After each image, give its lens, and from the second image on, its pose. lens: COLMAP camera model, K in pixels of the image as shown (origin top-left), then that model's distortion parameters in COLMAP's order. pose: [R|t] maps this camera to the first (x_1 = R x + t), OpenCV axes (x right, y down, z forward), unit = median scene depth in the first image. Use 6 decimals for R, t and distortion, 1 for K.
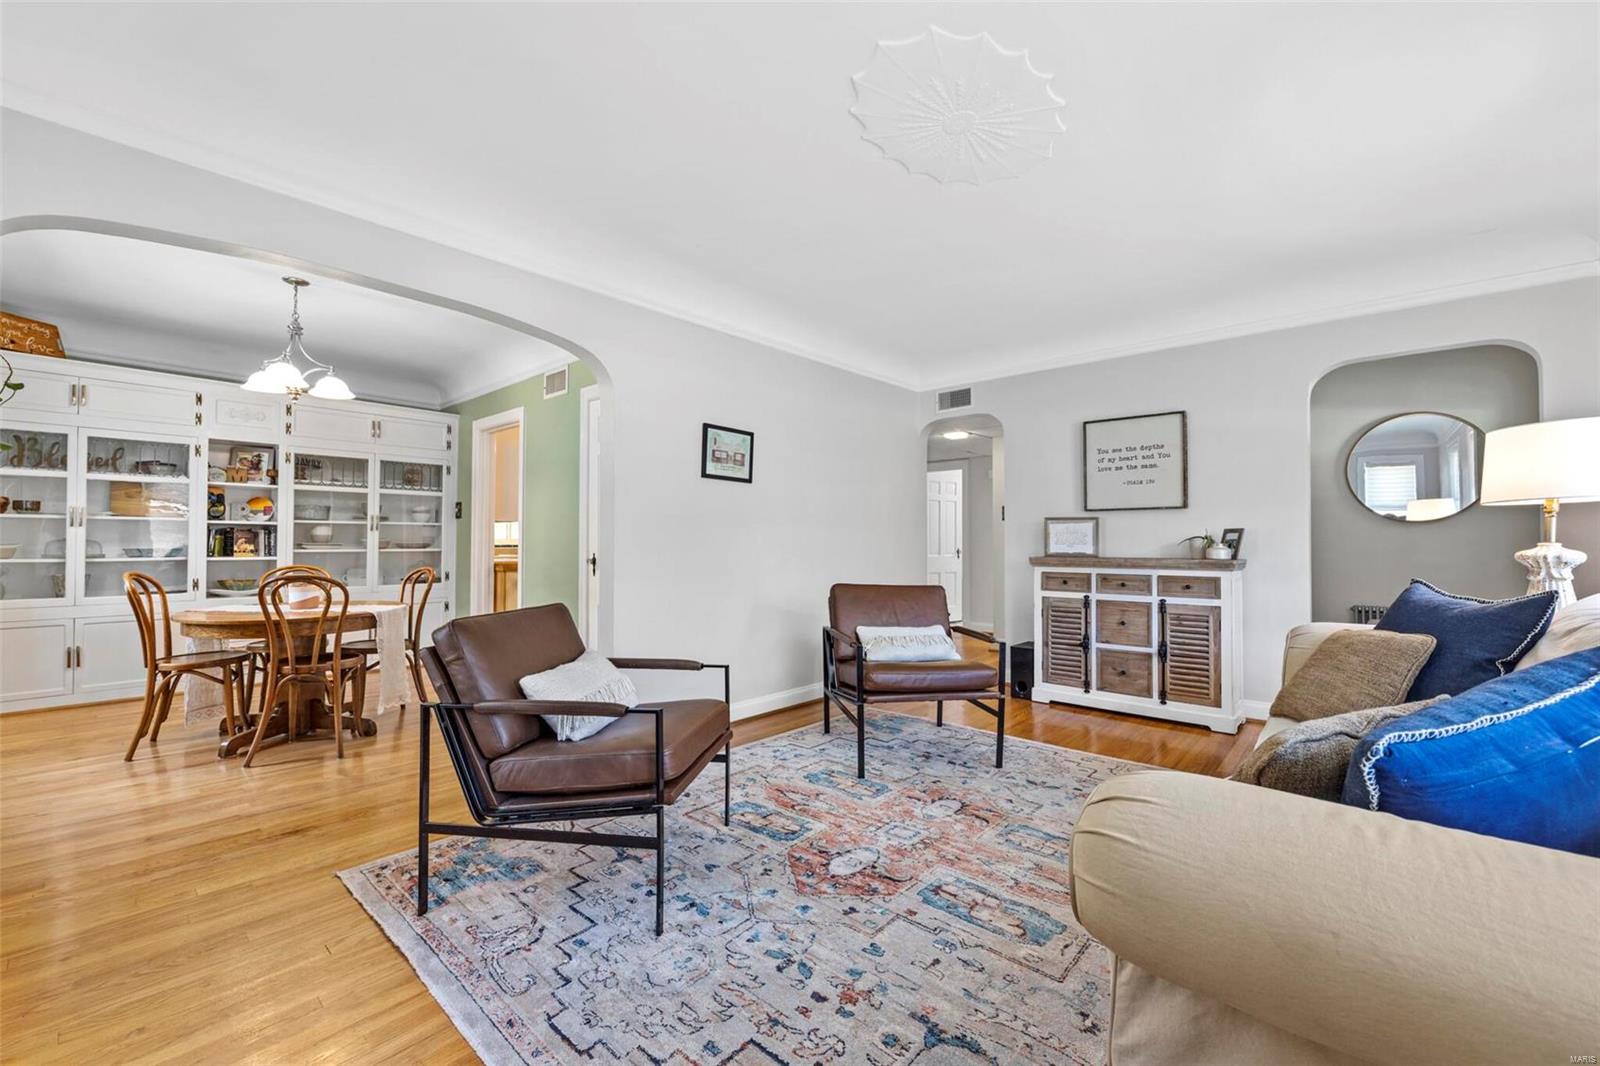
lens RADIAL K [[647.7, 0, 795.6], [0, 647.7, 531.1], [0, 0, 1]] dist [-0.005238, 0.000596]
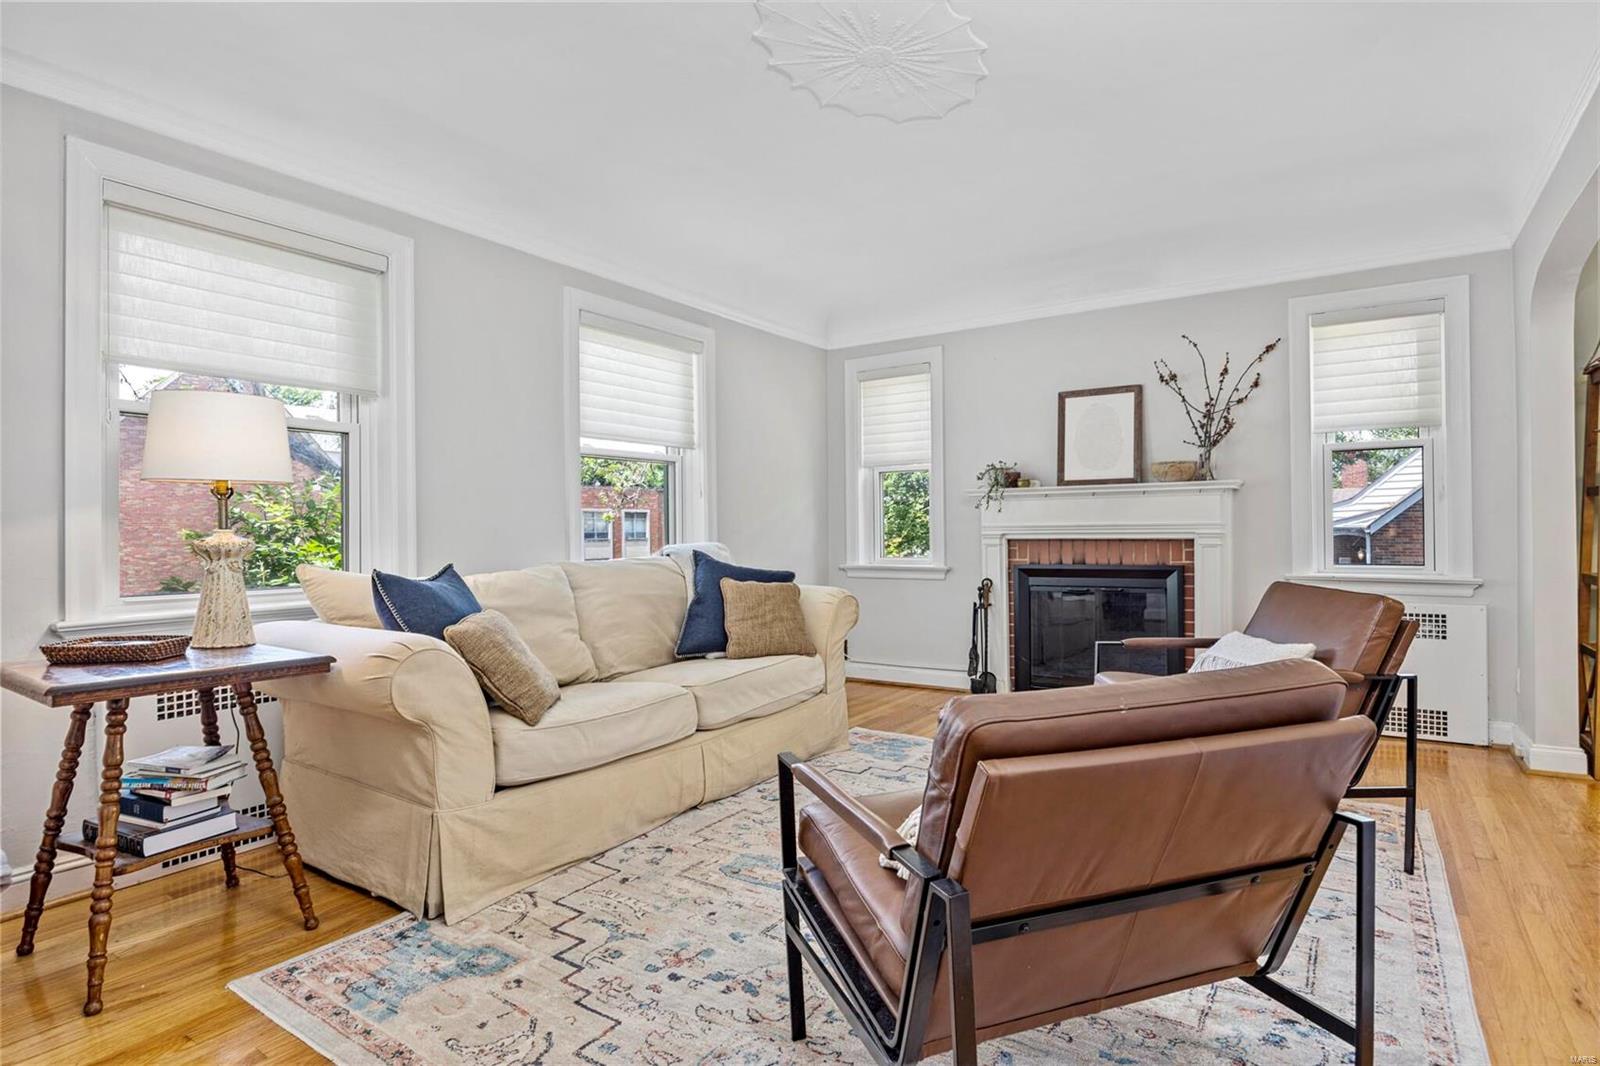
lens RADIAL K [[836.2, 0, 803.8], [0, 836.2, 525.4], [0, 0, 1]] dist [-0.007472, -0.000563]
pose [[-0.989274, 0.010677, -0.145683, 0.310759], [0.013808, 0.999695, -0.020496, 0.026073], [0.145419, -0.022288, -0.989119, 1.245605]]
